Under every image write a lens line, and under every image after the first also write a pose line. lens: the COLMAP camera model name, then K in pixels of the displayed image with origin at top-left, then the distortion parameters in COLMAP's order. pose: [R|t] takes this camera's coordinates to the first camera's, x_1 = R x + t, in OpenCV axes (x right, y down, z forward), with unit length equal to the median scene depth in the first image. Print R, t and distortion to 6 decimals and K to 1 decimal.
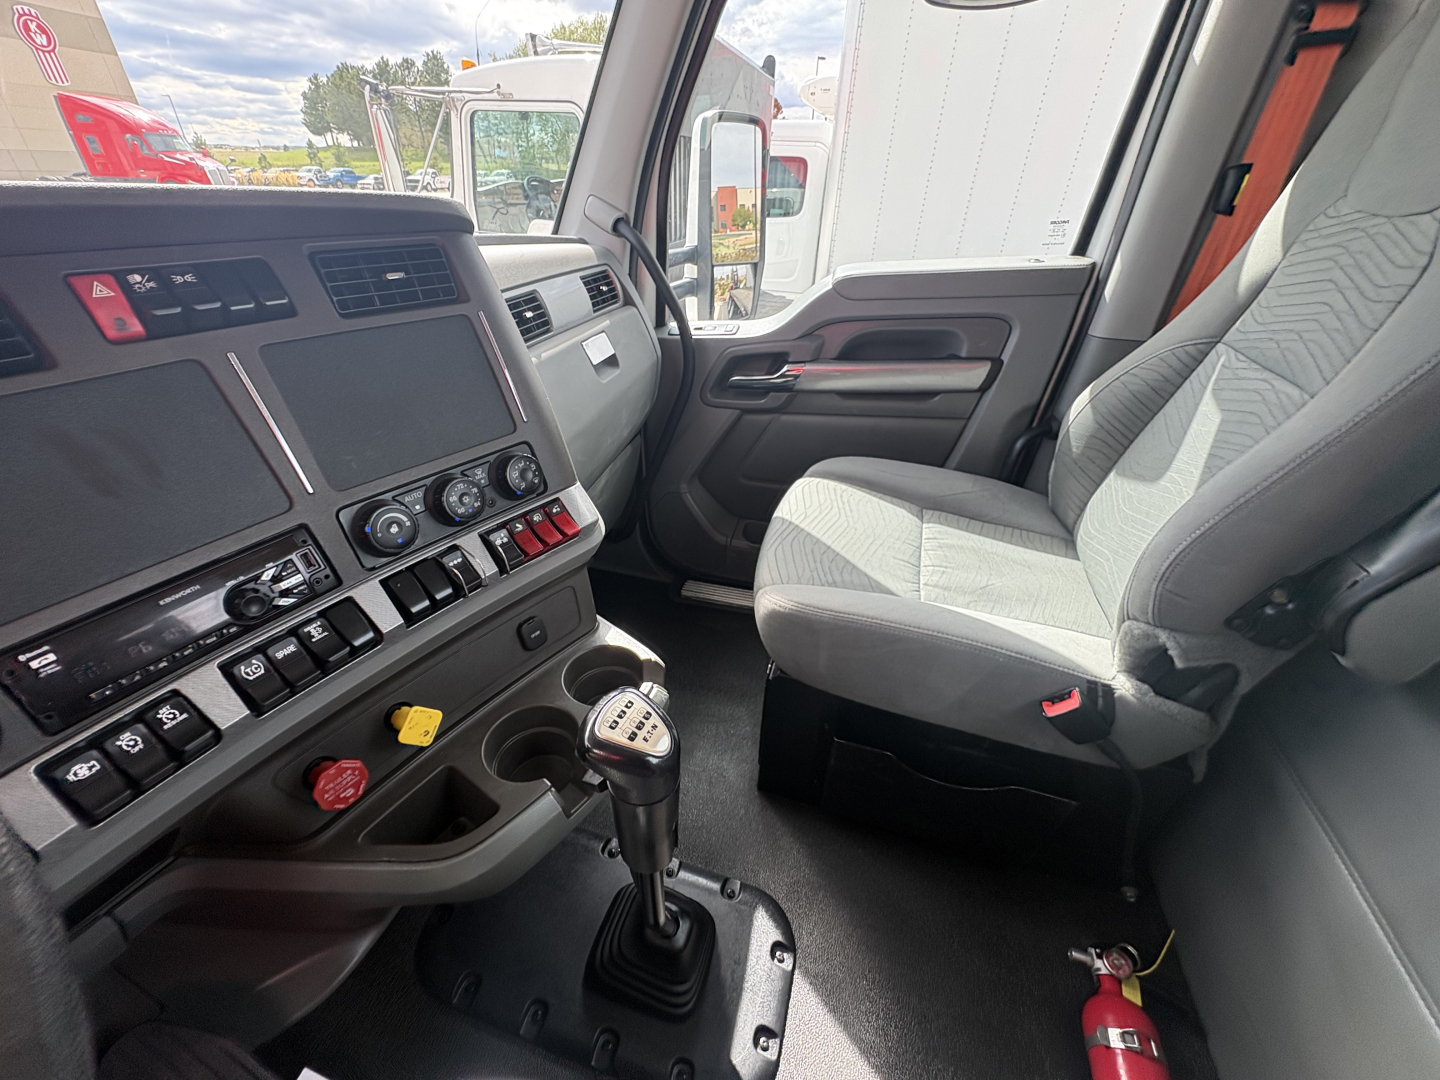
lens RADIAL K [[574.2, 0, 720.0], [0, 574.2, 540.0], [0, 0, 1]] dist [0.002349, -0.000710]
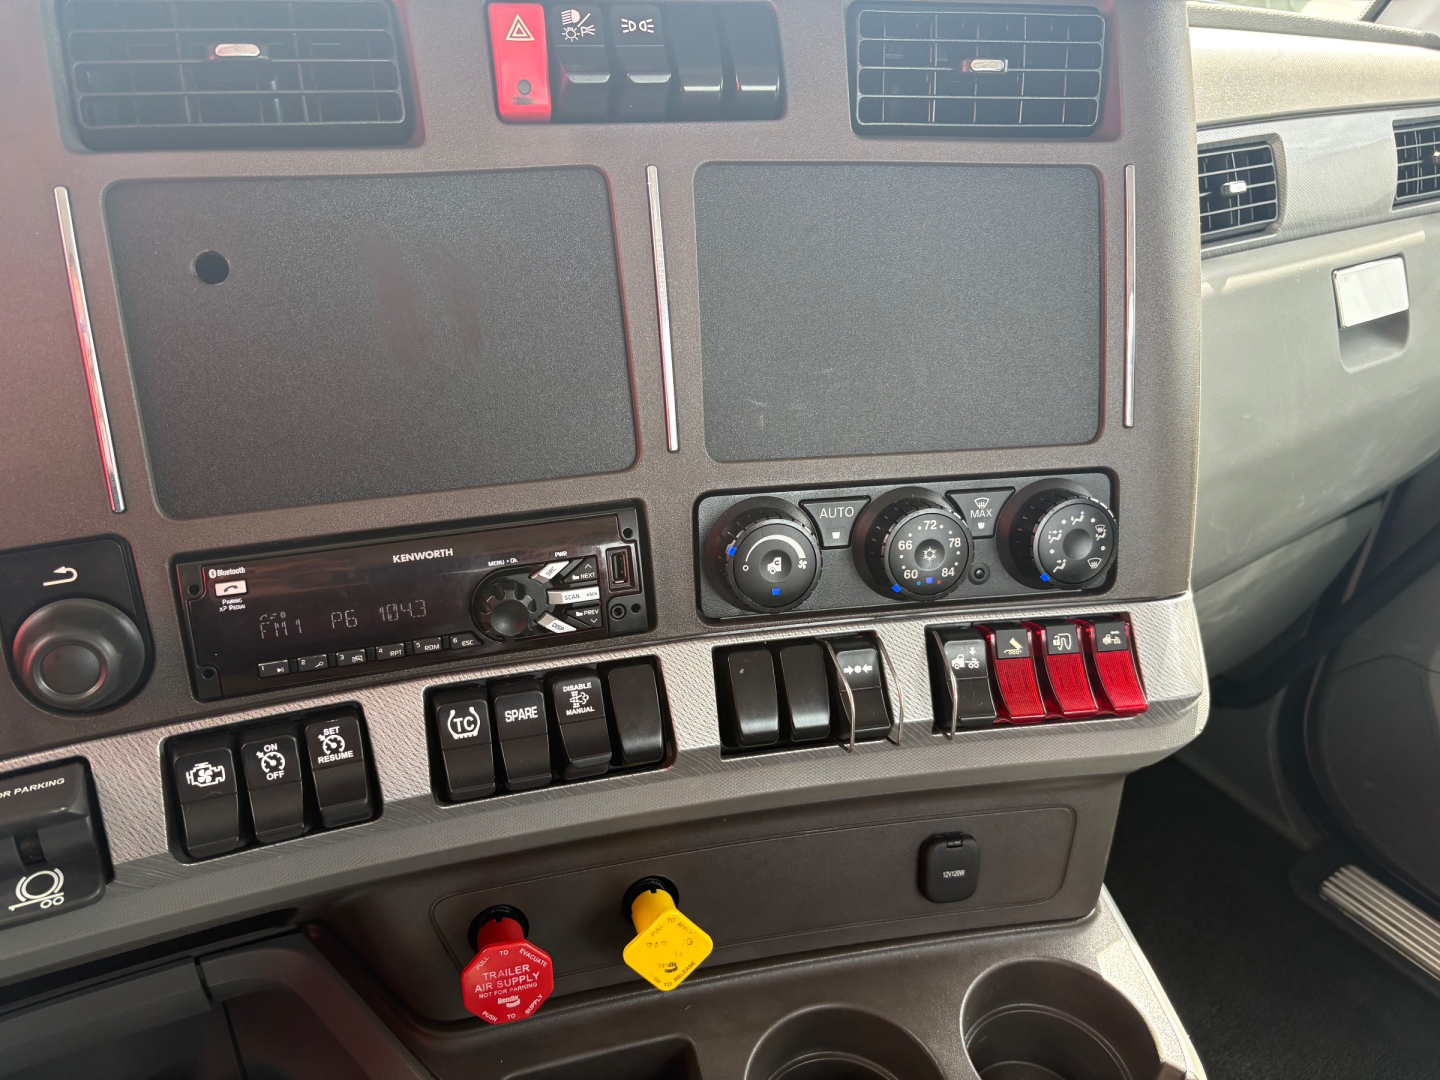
lens RADIAL K [[1079.3, 0, 720.0], [0, 1079.3, 540.0], [0, 0, 1]] dist [0.022904, -0.026500]
pose [[0.741782, 0.356241, -0.568200, -0.086833], [-0.379648, 0.921480, 0.082107, -0.091103], [0.552835, 0.154810, 0.818784, 0.212884]]
